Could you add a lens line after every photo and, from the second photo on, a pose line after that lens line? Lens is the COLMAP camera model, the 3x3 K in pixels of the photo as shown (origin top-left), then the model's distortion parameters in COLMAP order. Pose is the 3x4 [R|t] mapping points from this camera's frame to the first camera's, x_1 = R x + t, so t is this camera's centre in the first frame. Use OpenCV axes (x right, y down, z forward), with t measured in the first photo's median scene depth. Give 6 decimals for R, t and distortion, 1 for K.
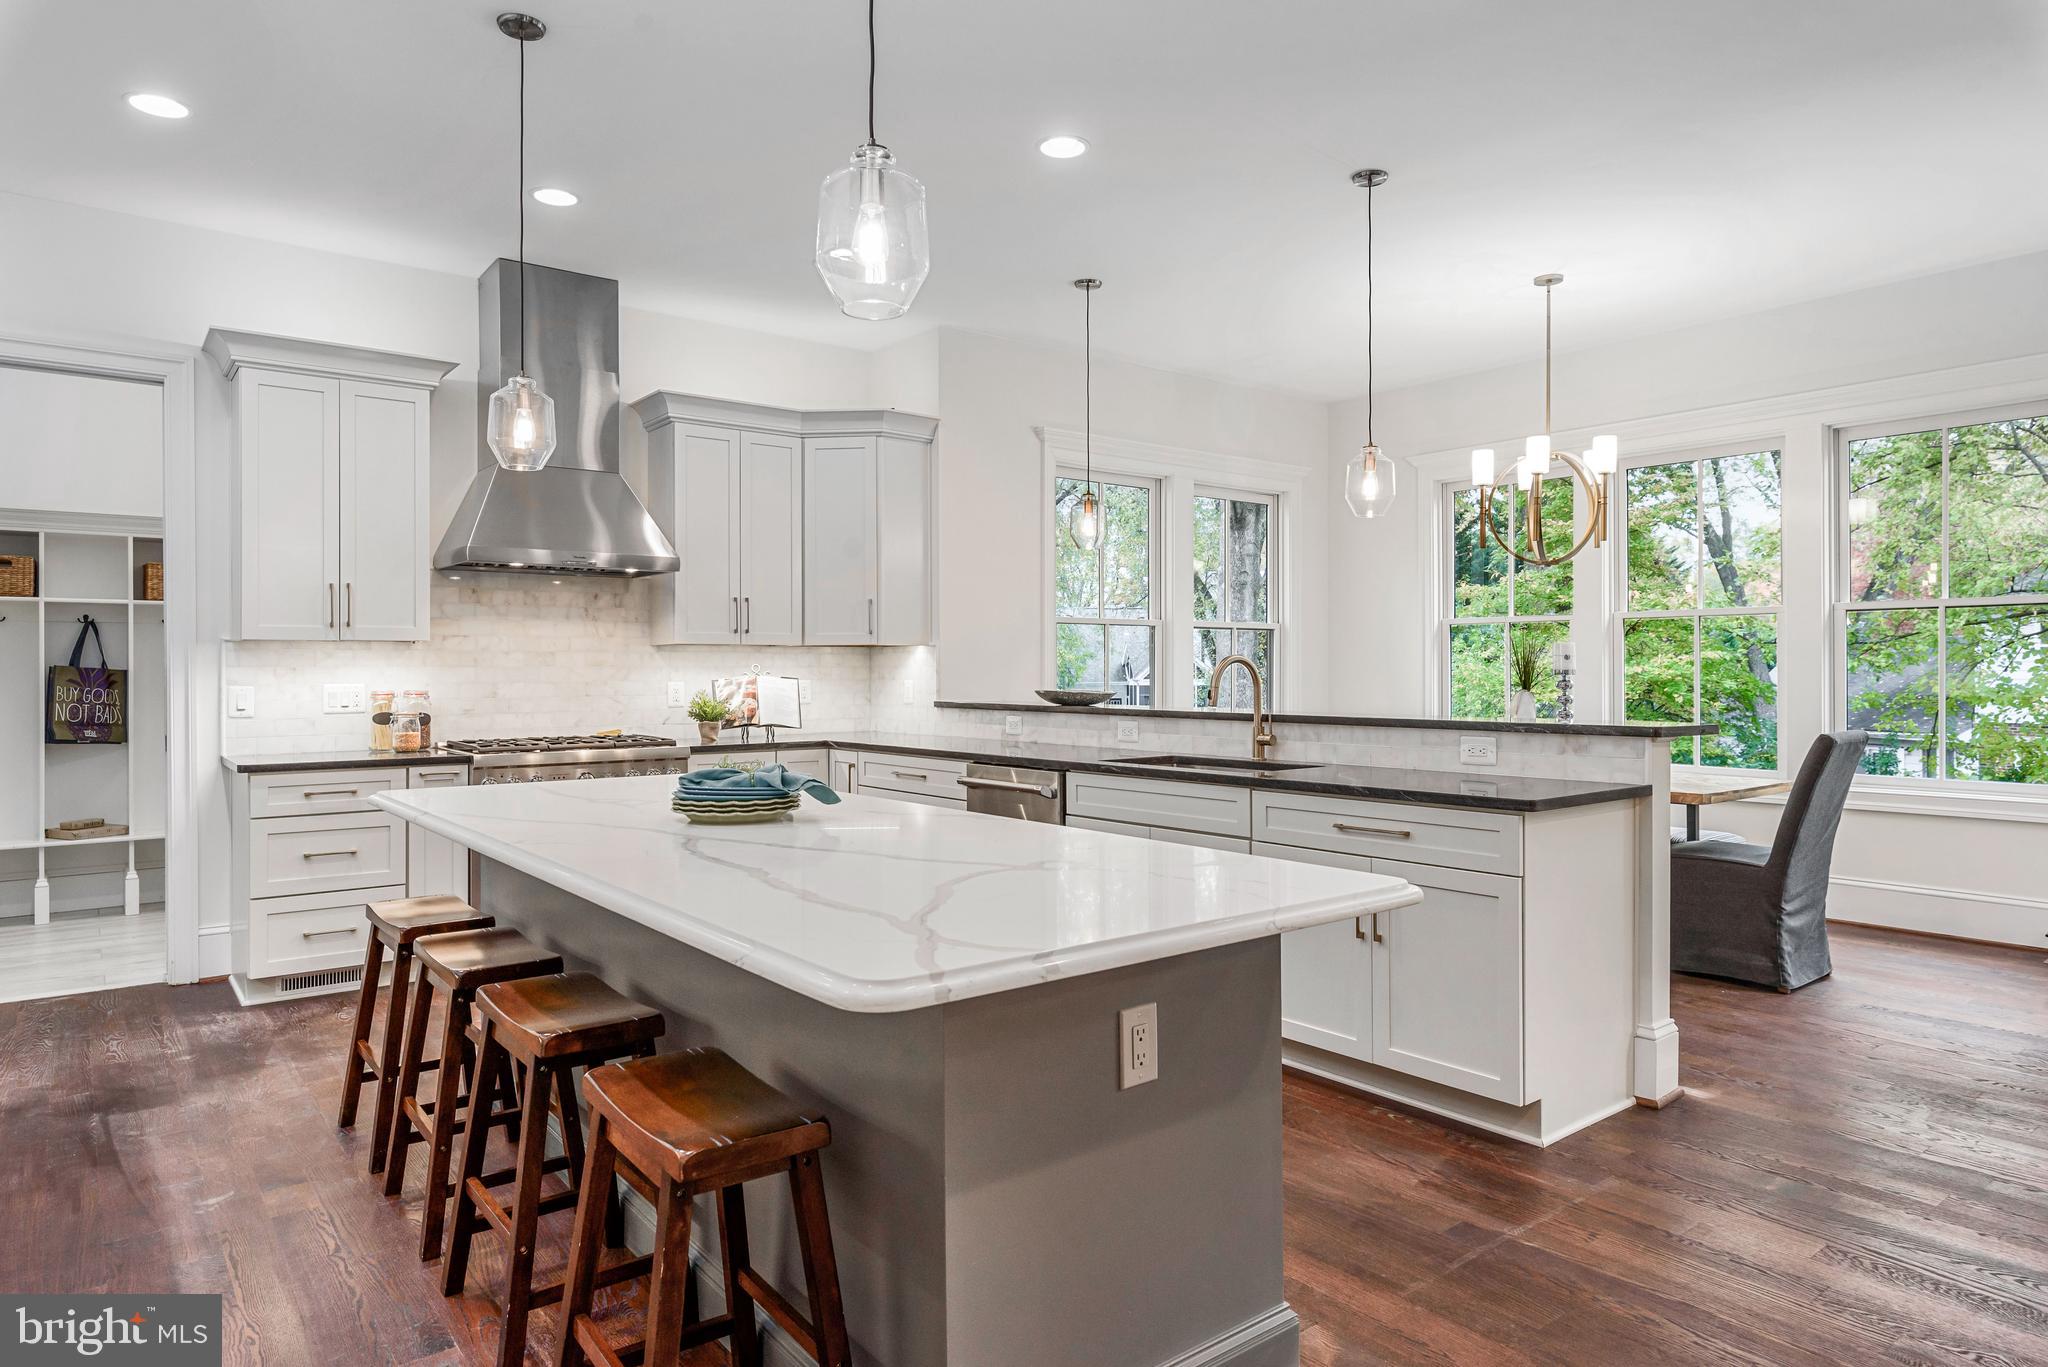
lens RADIAL K [[1229.7, 0, 1028.5], [0, 1229.7, 674.3], [0, 0, 1]] dist [-0.000320, -0.000563]
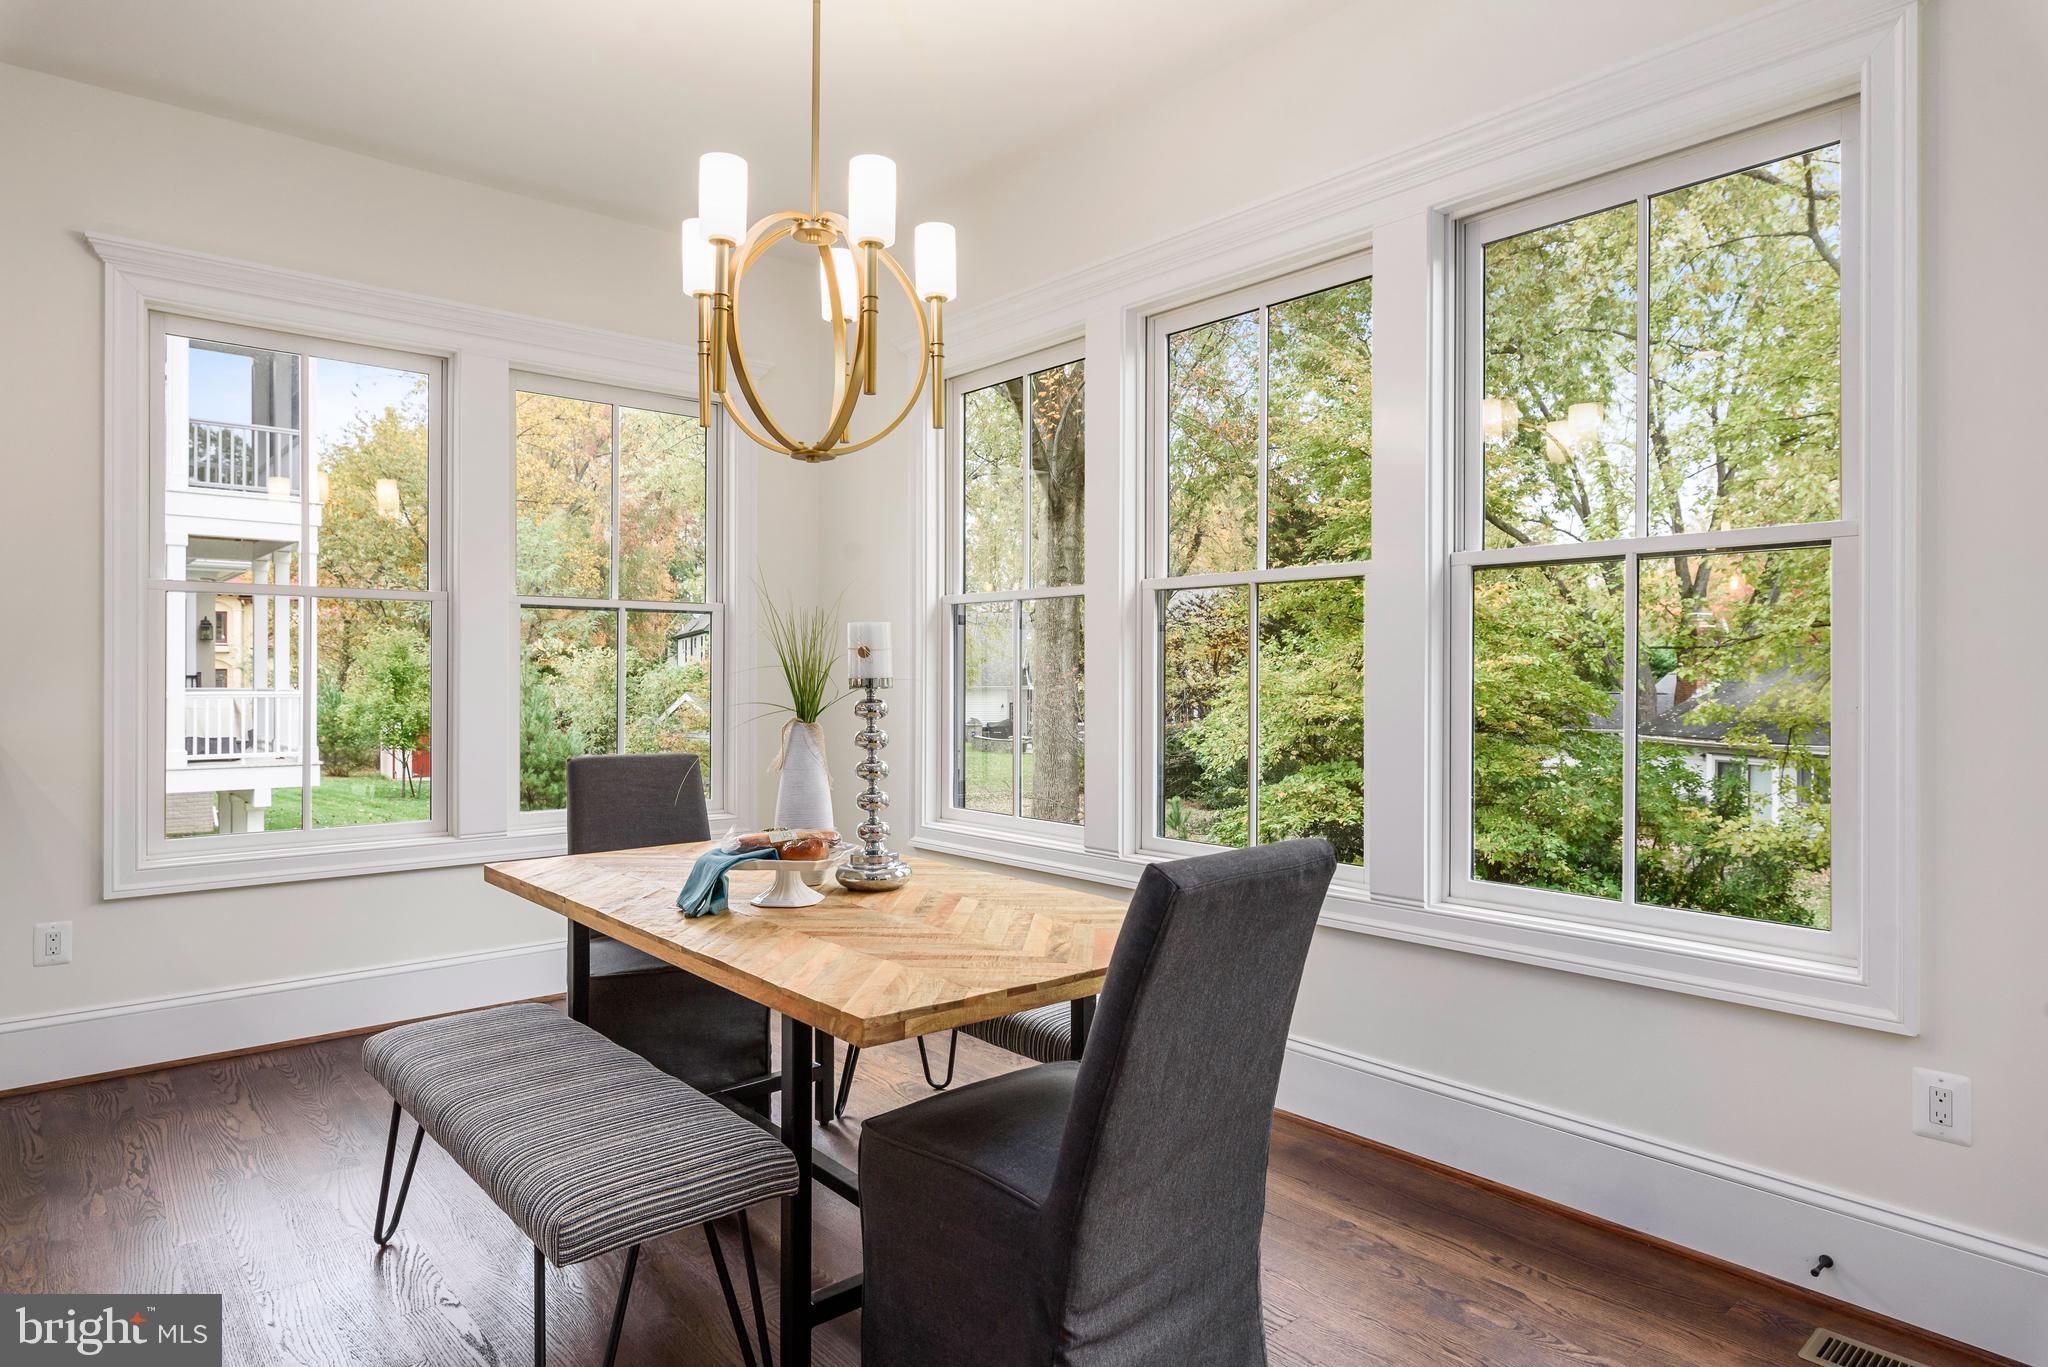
lens RADIAL K [[1174.3, 0, 1024.0], [0, 1174.3, 683.5], [0, 0, 1]] dist [-0.000969, -0.000982]
pose [[0.999520, 0.005194, 0.030535, 0.489495], [-0.005334, 0.999976, 0.004484, -0.004140], [-0.030511, -0.004644, 0.999524, 0.541409]]
